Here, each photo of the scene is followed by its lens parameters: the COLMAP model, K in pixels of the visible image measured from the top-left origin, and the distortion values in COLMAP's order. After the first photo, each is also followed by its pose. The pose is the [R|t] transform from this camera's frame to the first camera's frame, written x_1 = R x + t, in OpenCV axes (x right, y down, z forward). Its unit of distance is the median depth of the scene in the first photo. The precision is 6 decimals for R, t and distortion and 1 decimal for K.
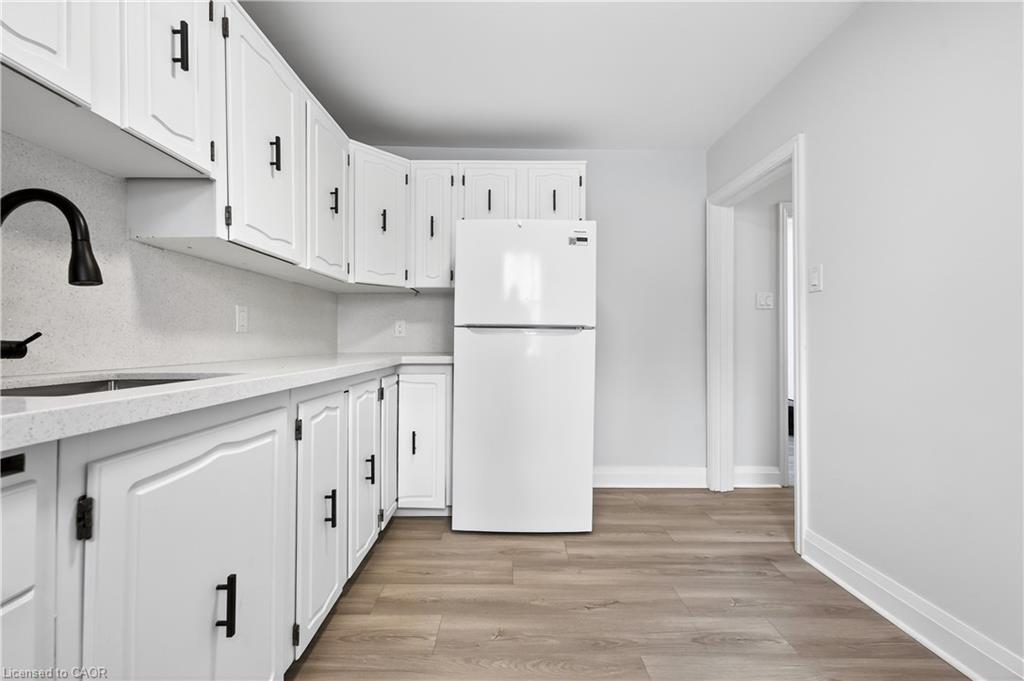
lens RADIAL K [[404.3, 0, 512.8], [0, 404.3, 336.9], [0, 0, 1]] dist [-0.002394, 0.000162]
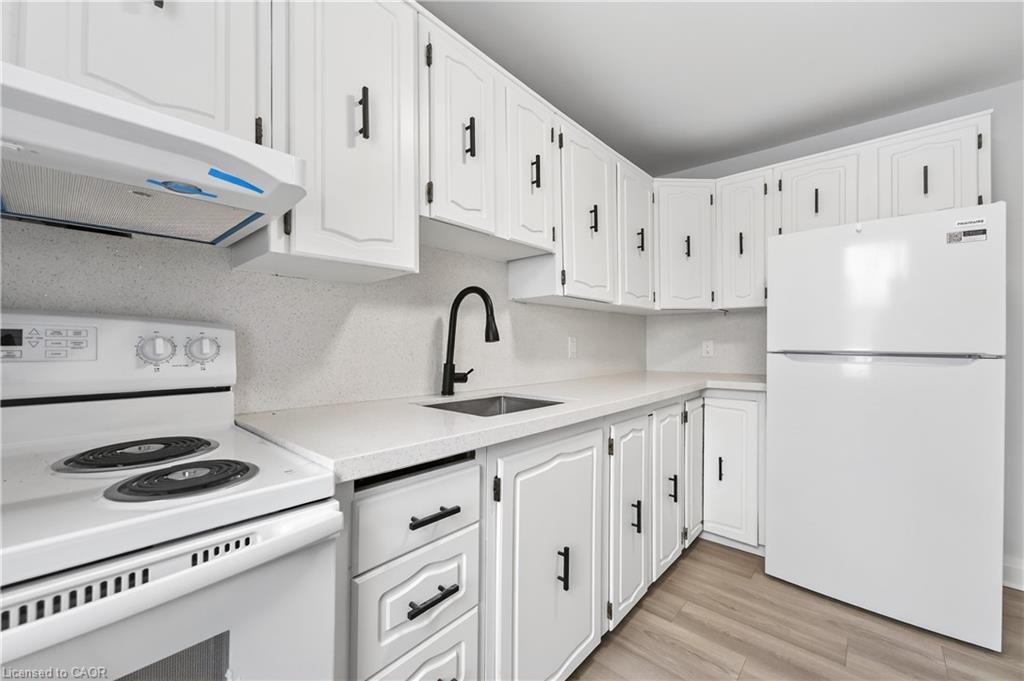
lens RADIAL K [[405.1, 0, 512.0], [0, 405.1, 340.5], [0, 0, 1]] dist [-0.000980, 0.000240]
pose [[0.738059, -0.005149, -0.674716, 0.059881], [0.004492, 0.999986, -0.002717, -0.064034], [0.674721, -0.001025, 0.738072, -0.085282]]
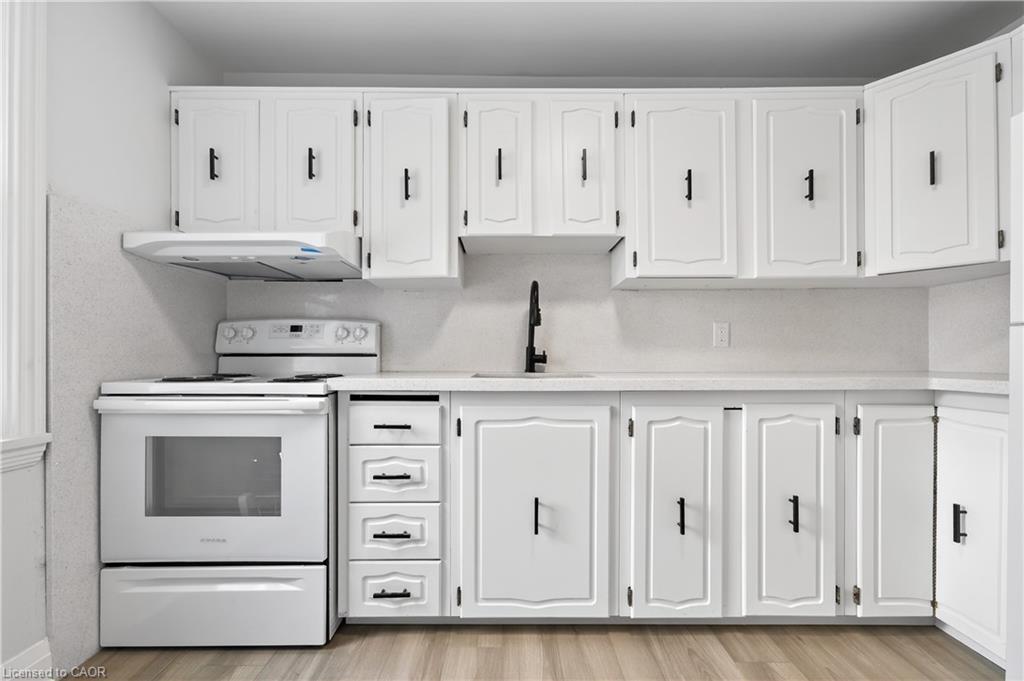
lens RADIAL K [[412.7, 0, 511.6], [0, 412.7, 355.8], [0, 0, 1]] dist [-0.001028, 0.000144]
pose [[-0.005959, -0.001971, -0.999980, 0.468316], [0.010866, 0.999939, -0.002036, 0.010031], [0.999923, -0.010878, -0.005937, 0.441606]]
